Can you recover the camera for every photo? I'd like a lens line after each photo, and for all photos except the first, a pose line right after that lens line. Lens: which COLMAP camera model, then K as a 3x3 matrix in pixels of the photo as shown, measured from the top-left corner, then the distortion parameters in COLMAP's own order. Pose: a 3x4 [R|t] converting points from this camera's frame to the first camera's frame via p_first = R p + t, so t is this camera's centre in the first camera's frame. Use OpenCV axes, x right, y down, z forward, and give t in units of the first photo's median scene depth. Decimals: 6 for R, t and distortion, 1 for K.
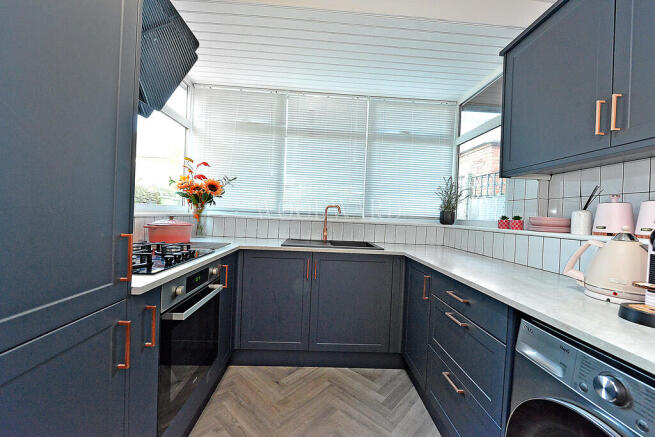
lens RADIAL K [[261.4, 0, 327.5], [0, 261.4, 218.5], [0, 0, 1]] dist [-0.001469, -0.000087]
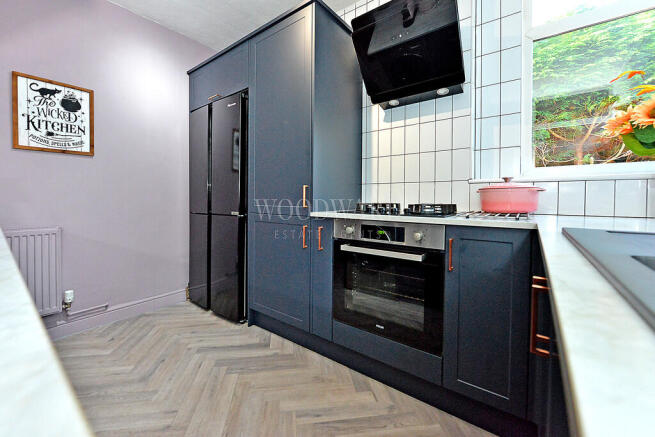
lens RADIAL K [[264.3, 0, 326.6], [0, 264.3, 202.7], [0, 0, 1]] dist [0.000476, 0.000033]
pose [[-0.647434, -0.028883, -0.761574, 0.263341], [-0.031976, 0.999431, -0.010720, 0.073670], [0.761450, 0.017411, -0.647989, 0.856642]]
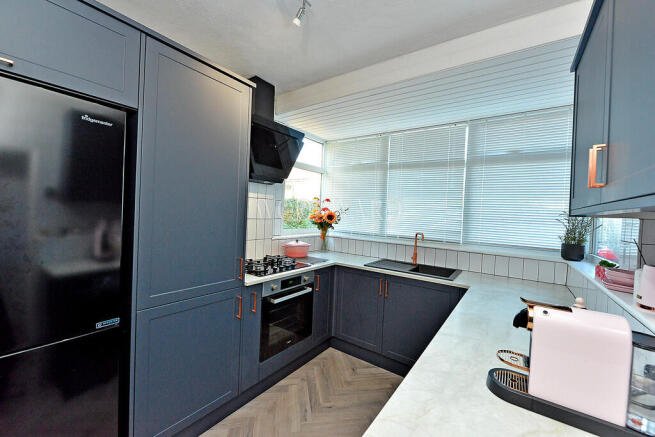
lens RADIAL K [[261.4, 0, 327.5], [0, 261.4, 218.5], [0, 0, 1]] dist [-0.001469, -0.000087]
pose [[0.782375, 0.004282, -0.622793, 0.412744], [-0.017916, 0.999717, -0.015633, -0.088040], [0.622550, 0.023389, 0.782231, -0.102770]]
